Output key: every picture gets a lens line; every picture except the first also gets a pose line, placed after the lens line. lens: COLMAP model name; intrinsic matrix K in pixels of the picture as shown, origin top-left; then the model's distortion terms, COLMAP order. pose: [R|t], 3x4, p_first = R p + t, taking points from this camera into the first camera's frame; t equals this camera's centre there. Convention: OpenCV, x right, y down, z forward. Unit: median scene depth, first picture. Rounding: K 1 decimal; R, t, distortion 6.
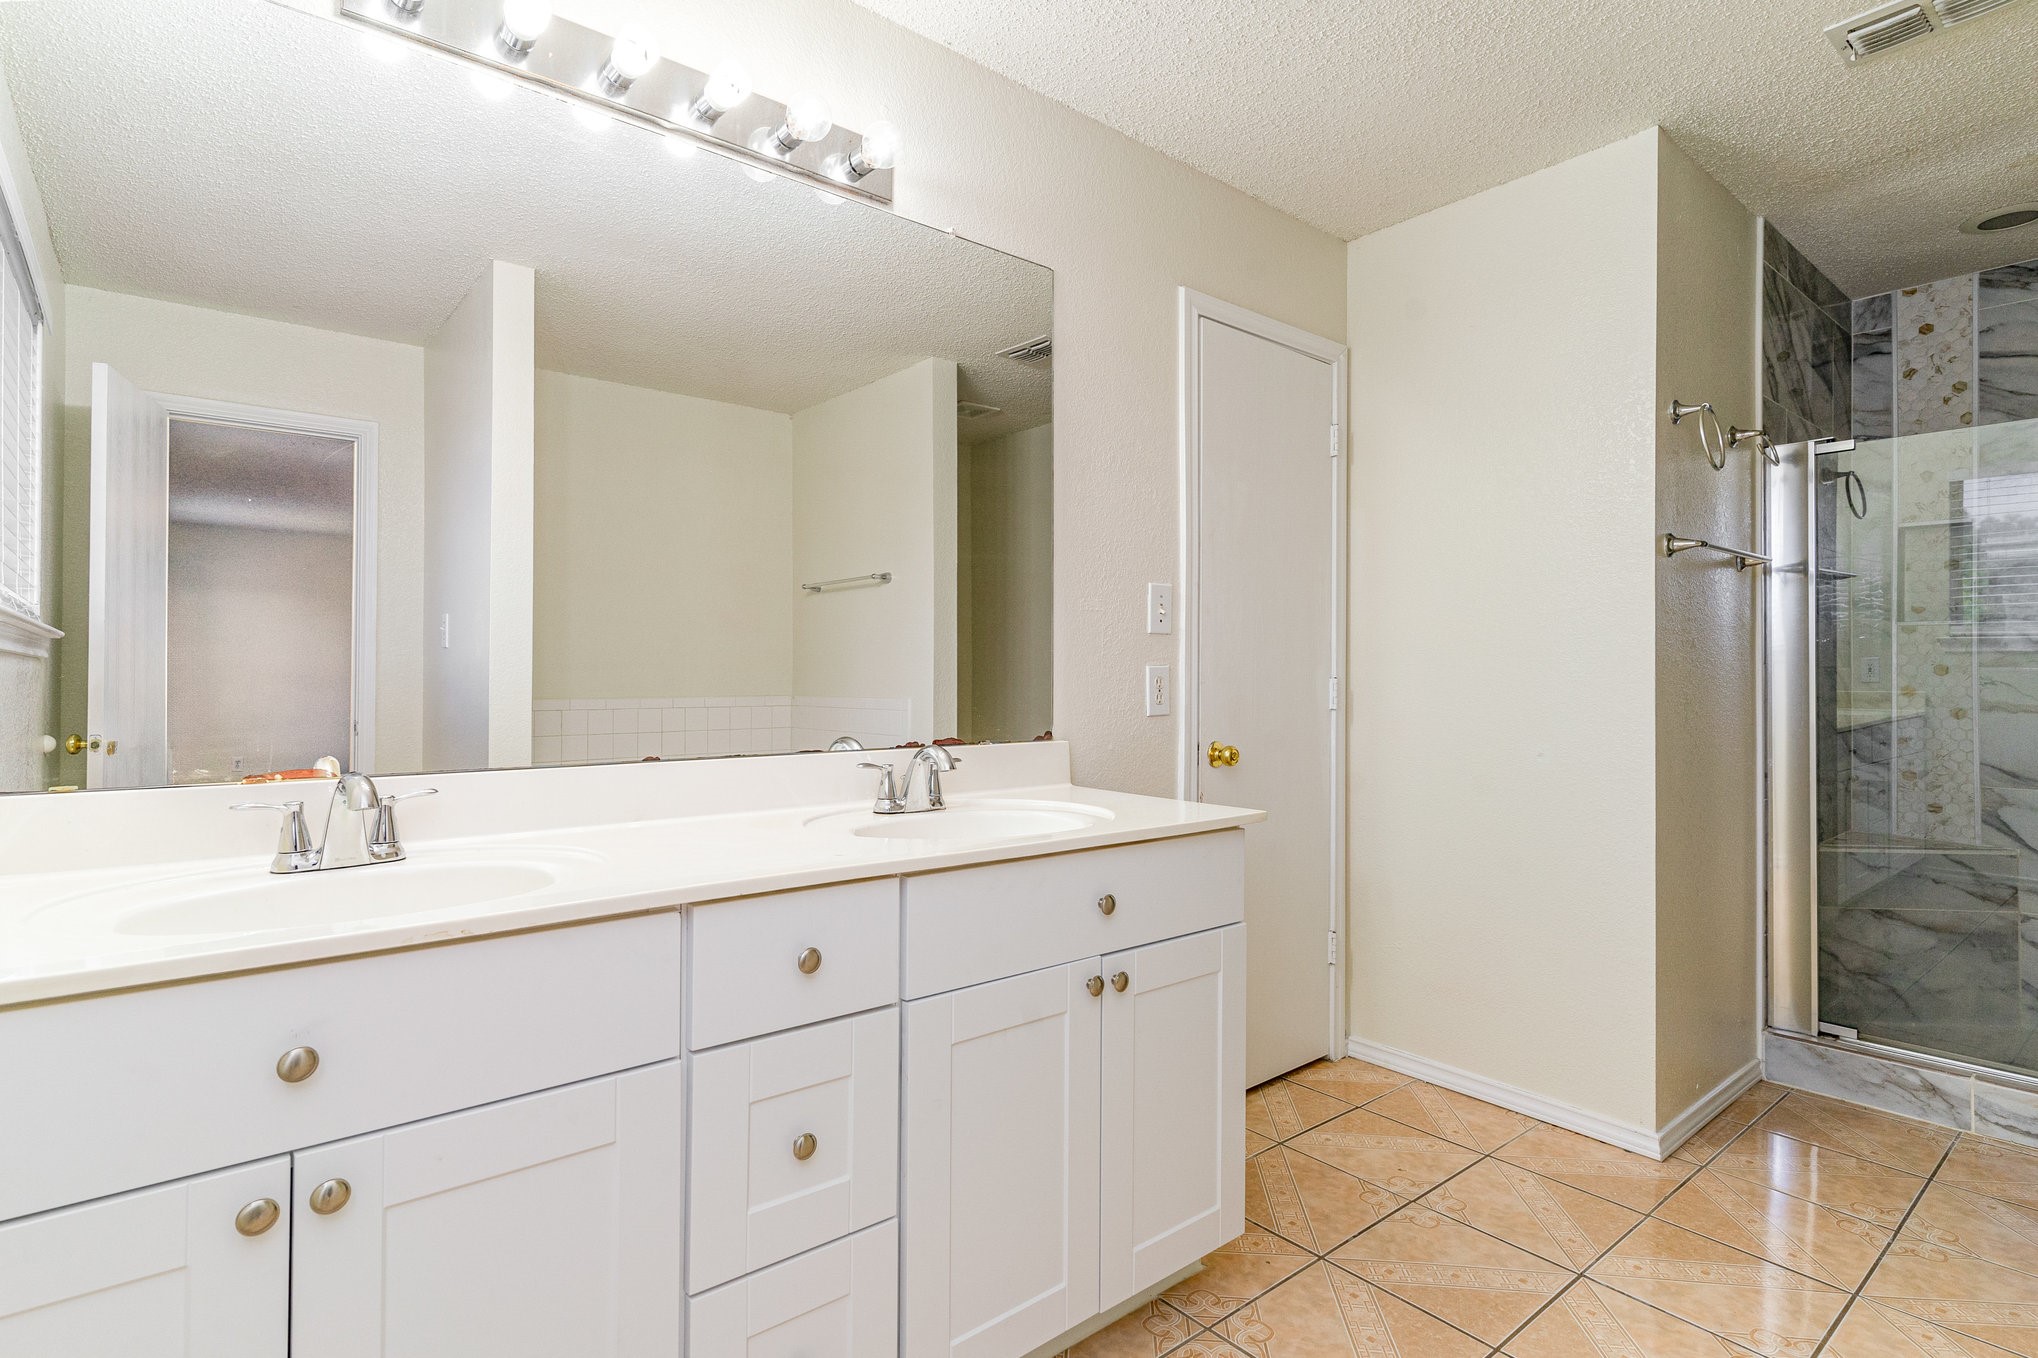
lens RADIAL K [[976.8, 0, 1023.6], [0, 976.8, 673.7], [0, 0, 1]] dist [-0.000647, 0.000220]
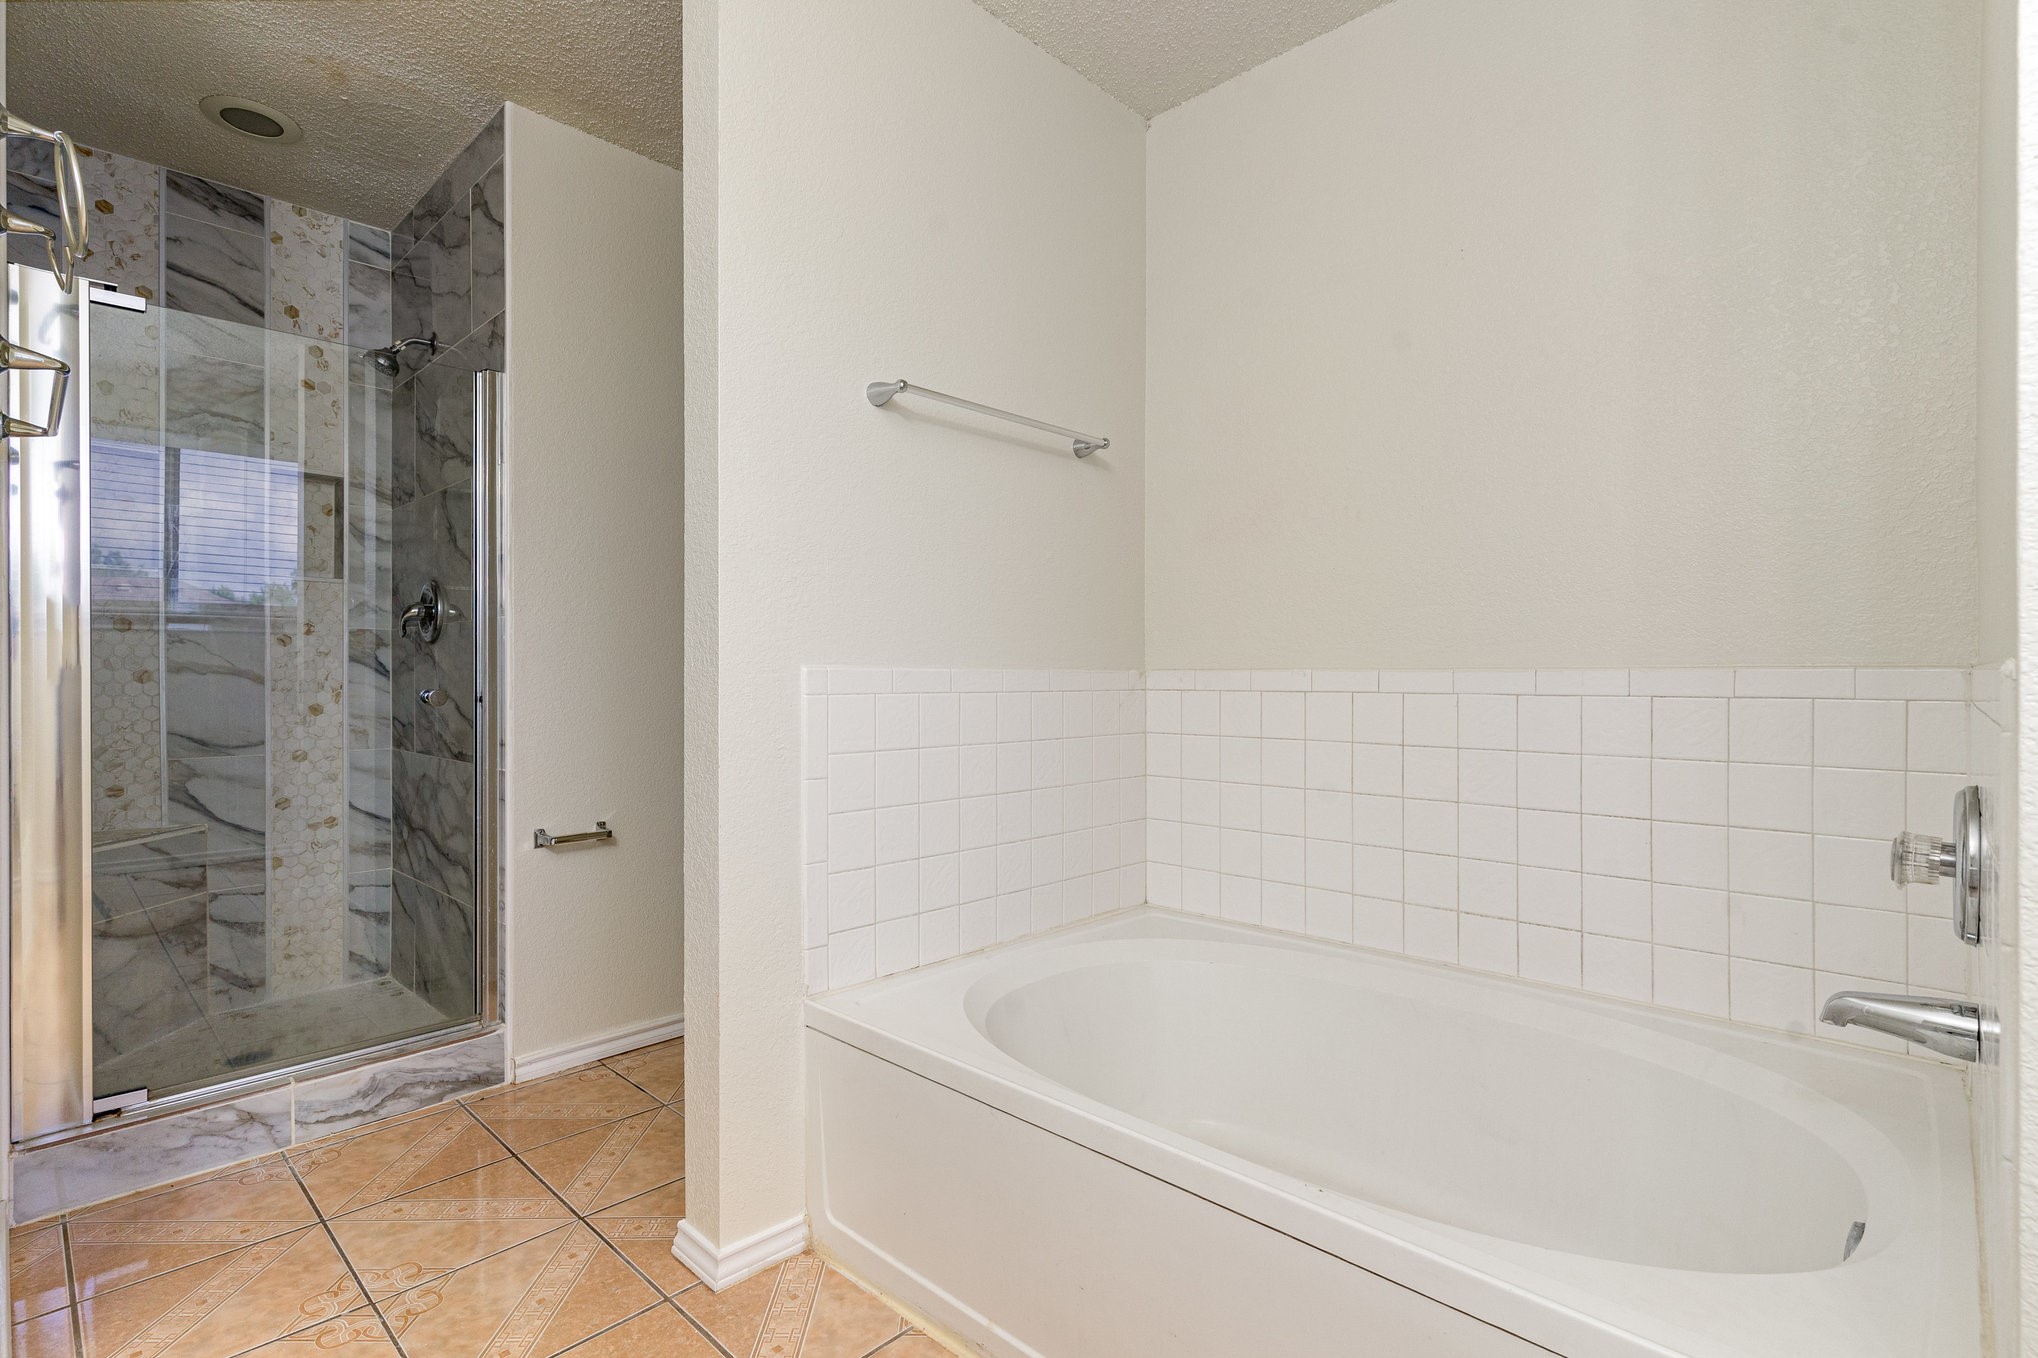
lens RADIAL K [[976.8, 0, 1020.8], [0, 976.8, 676.5], [0, 0, 1]] dist [-0.000647, 0.000220]
pose [[-0.099348, -0.007561, 0.995024, 0.034398], [-0.003960, 0.999966, 0.007203, 0.032559], [-0.995045, -0.003225, -0.099375, 0.333195]]
